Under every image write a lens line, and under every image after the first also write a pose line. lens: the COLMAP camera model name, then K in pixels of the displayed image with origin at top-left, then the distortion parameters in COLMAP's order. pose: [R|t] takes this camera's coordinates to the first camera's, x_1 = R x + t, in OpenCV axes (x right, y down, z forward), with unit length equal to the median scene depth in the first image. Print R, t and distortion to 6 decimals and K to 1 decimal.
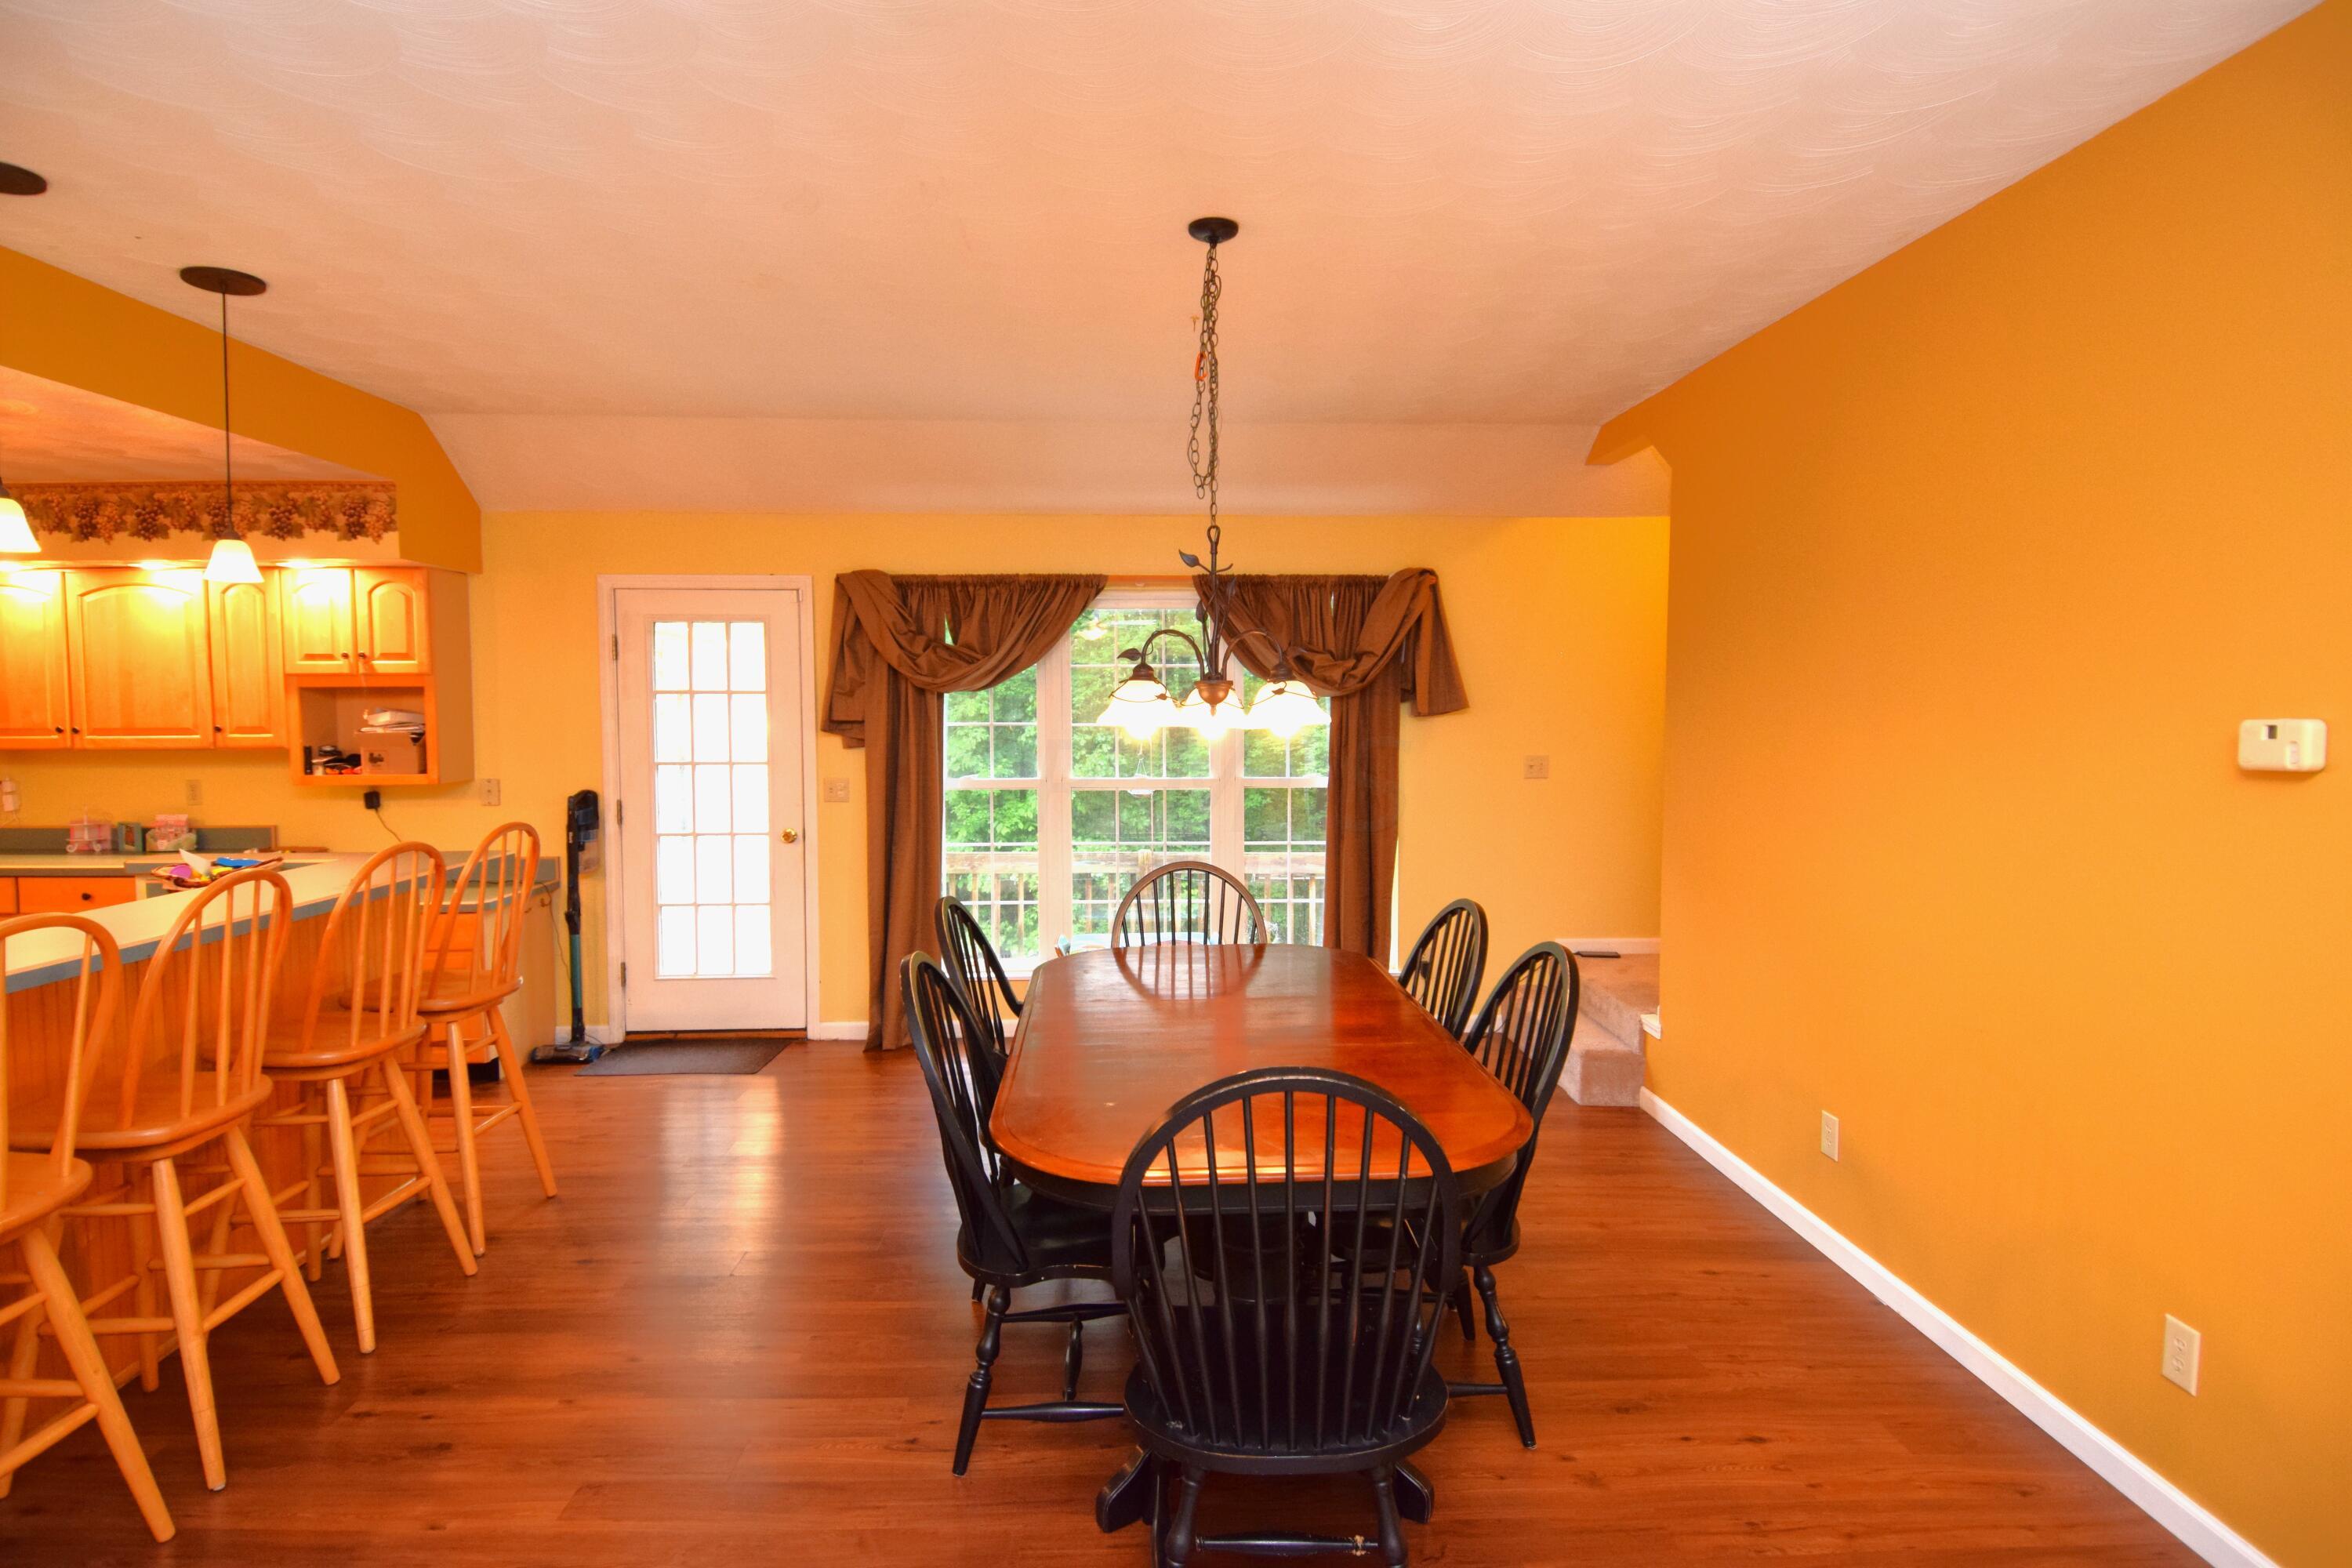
lens RADIAL K [[1283.9, 0, 1176.0], [0, 1283.9, 784.0], [0, 0, 1]] dist [0.041983, -0.054664]
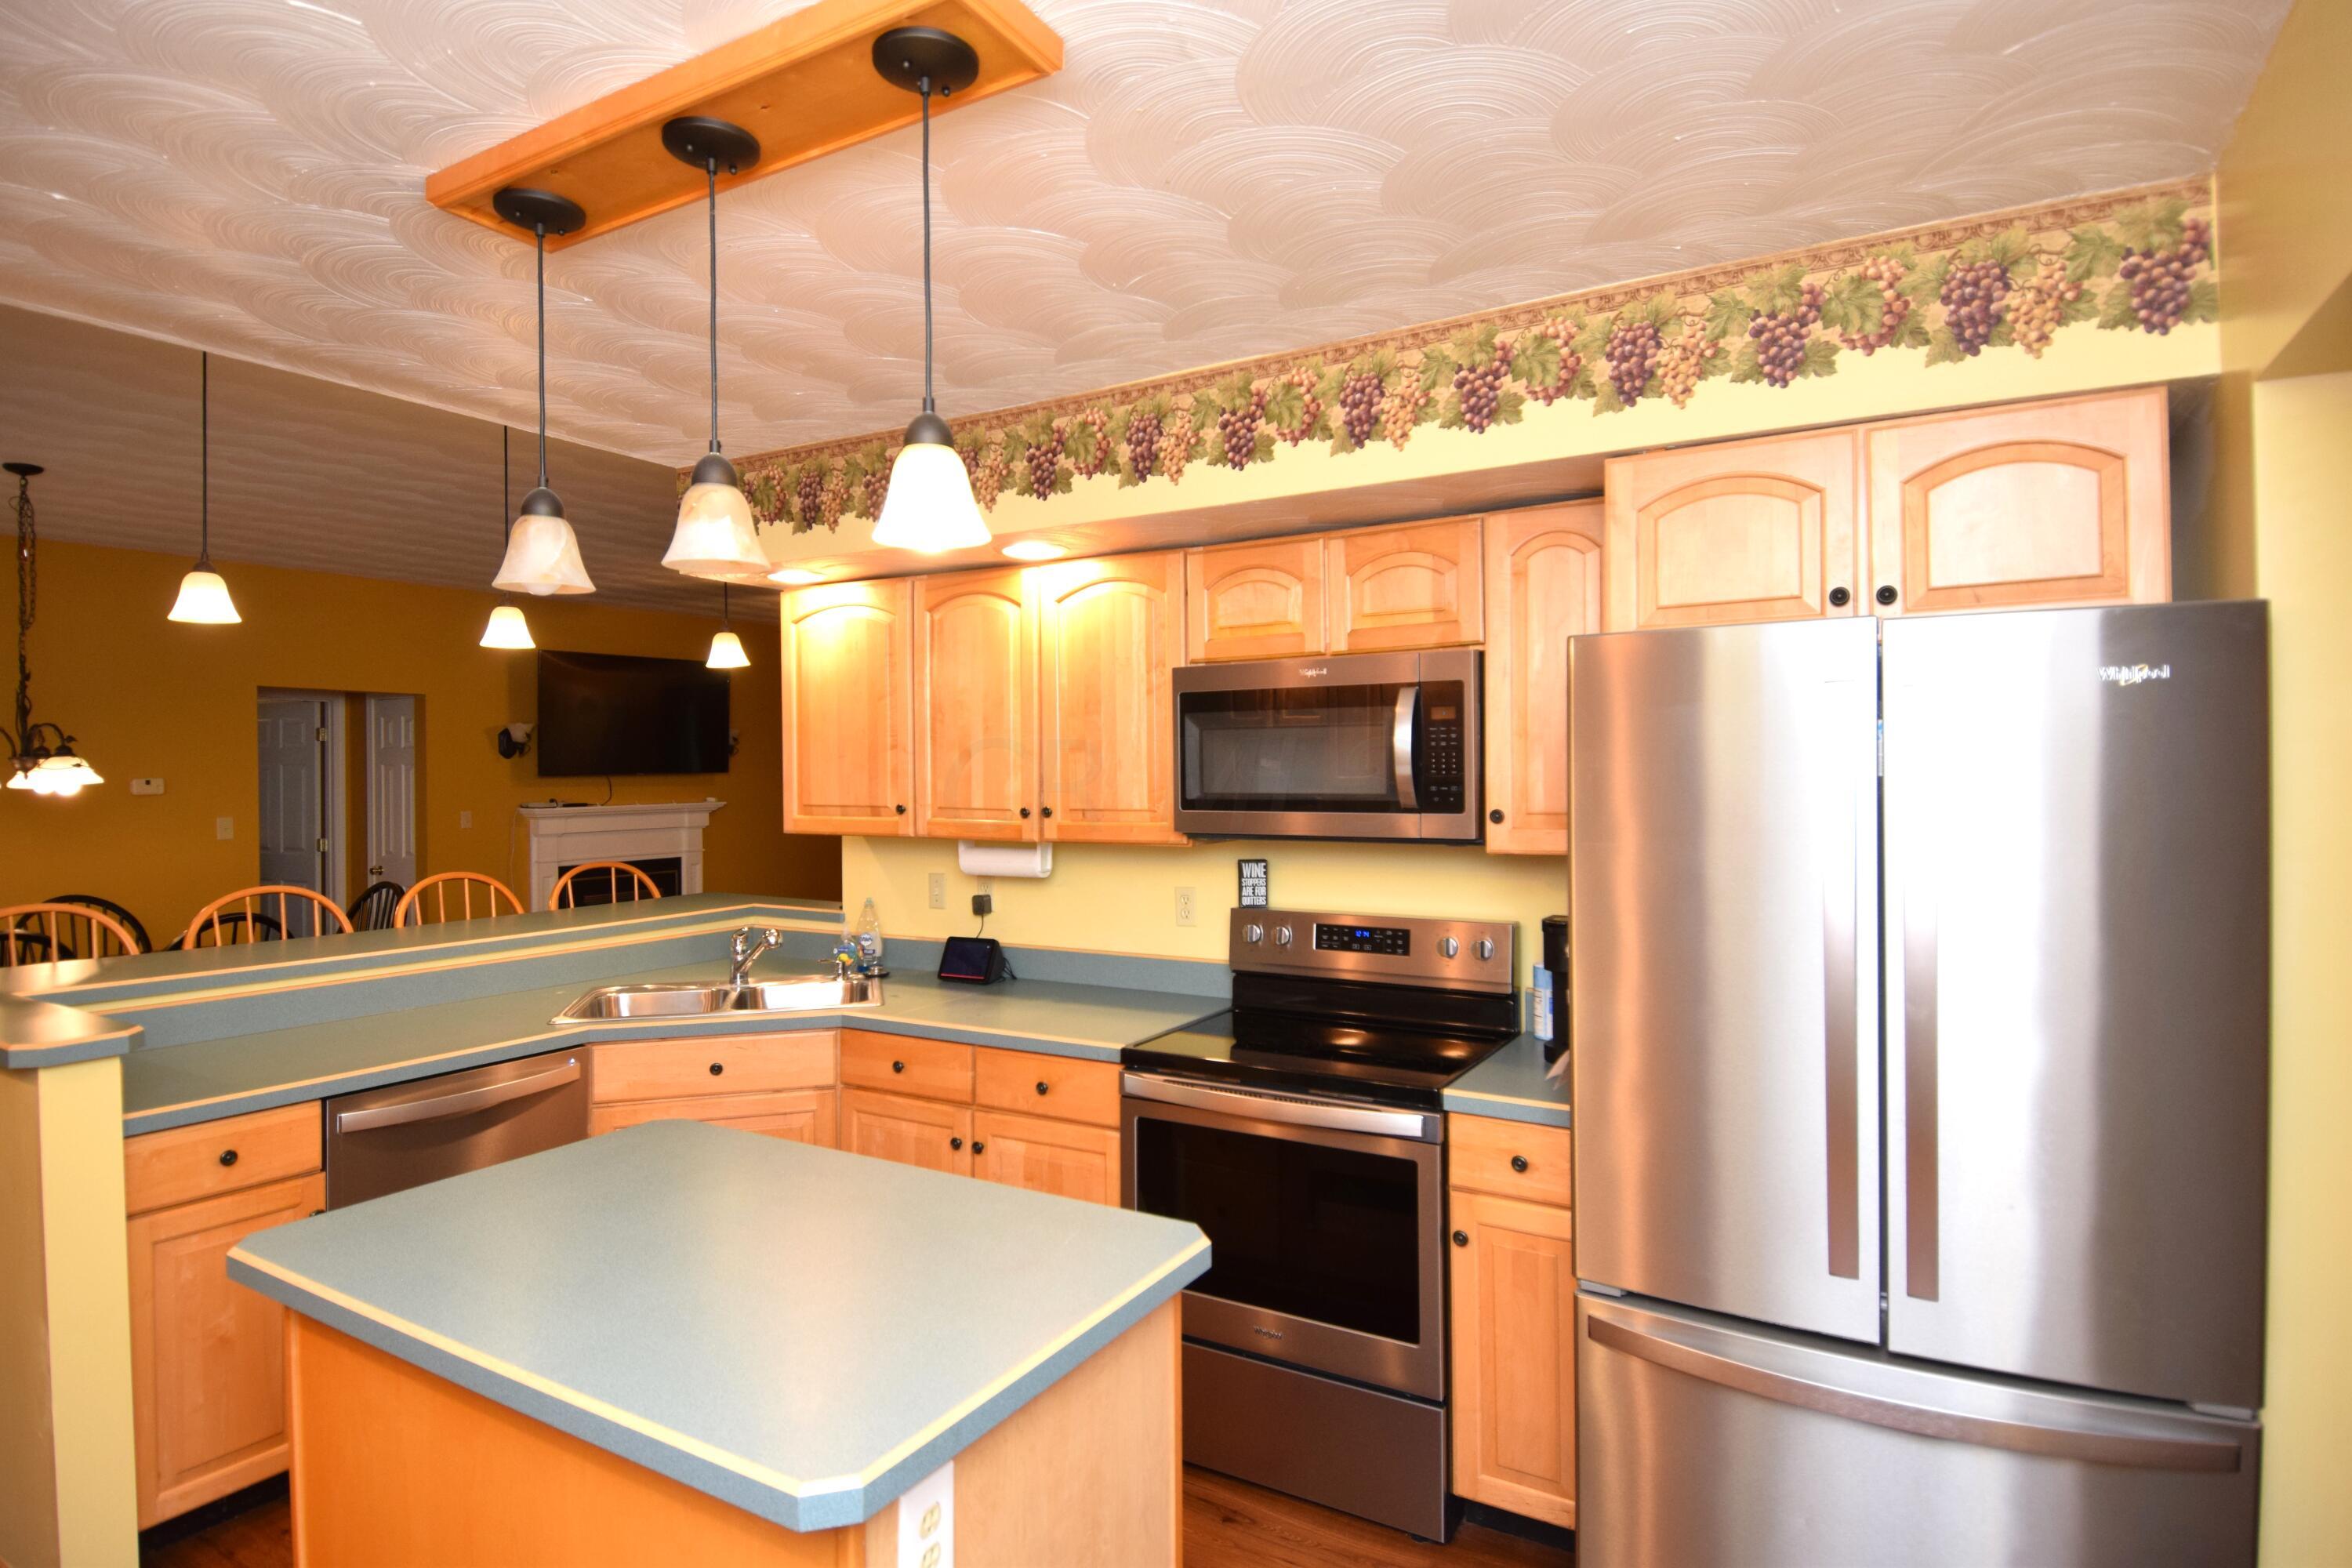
lens RADIAL K [[1221.0, 0, 1180.9], [0, 1221.0, 770.7], [0, 0, 1]] dist [0.039166, -0.046009]
pose [[-0.848561, 0.006272, 0.529060, -1.080265], [0.038417, 0.998021, 0.049786, -0.047678], [-0.527700, 0.062571, -0.847123, 0.858278]]
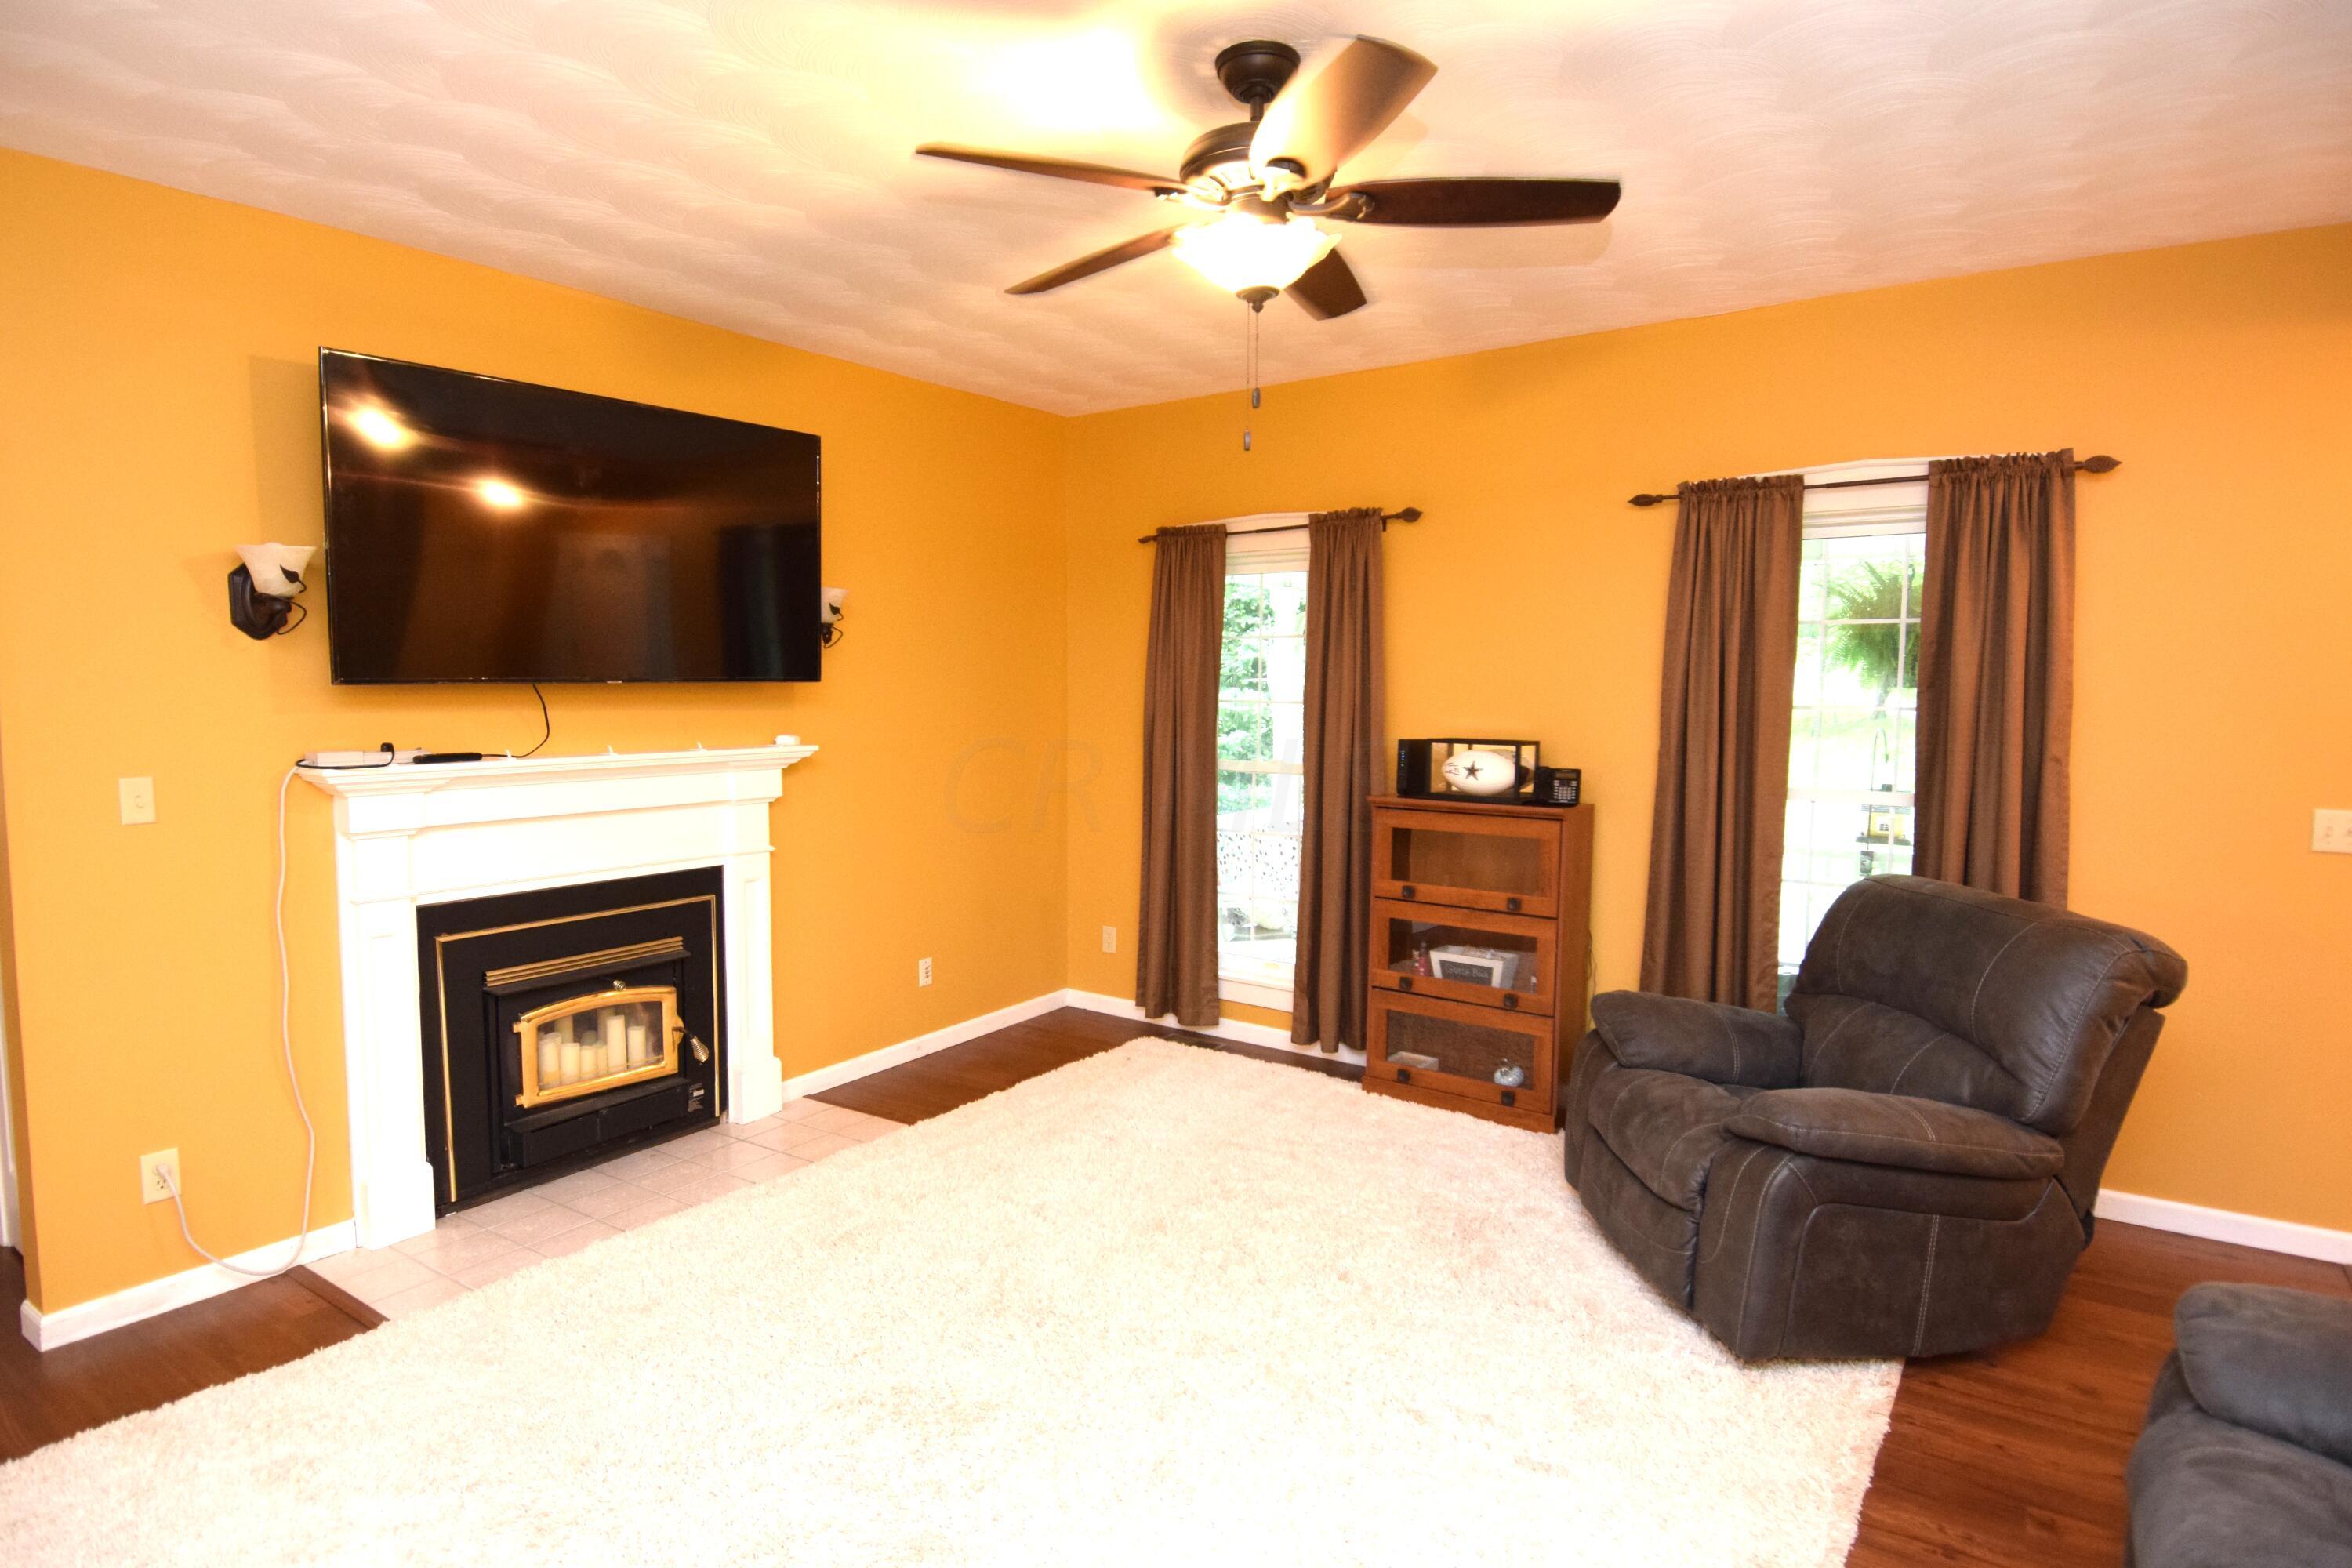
lens RADIAL K [[1218.0, 0, 1176.0], [0, 1218.0, 784.0], [0, 0, 1]] dist [0.035898, -0.050163]
pose [[-0.796178, -0.053742, 0.602672, -0.316415], [0.028542, 0.991603, 0.126130, -0.013488], [-0.604389, 0.117624, -0.787958, 0.245425]]
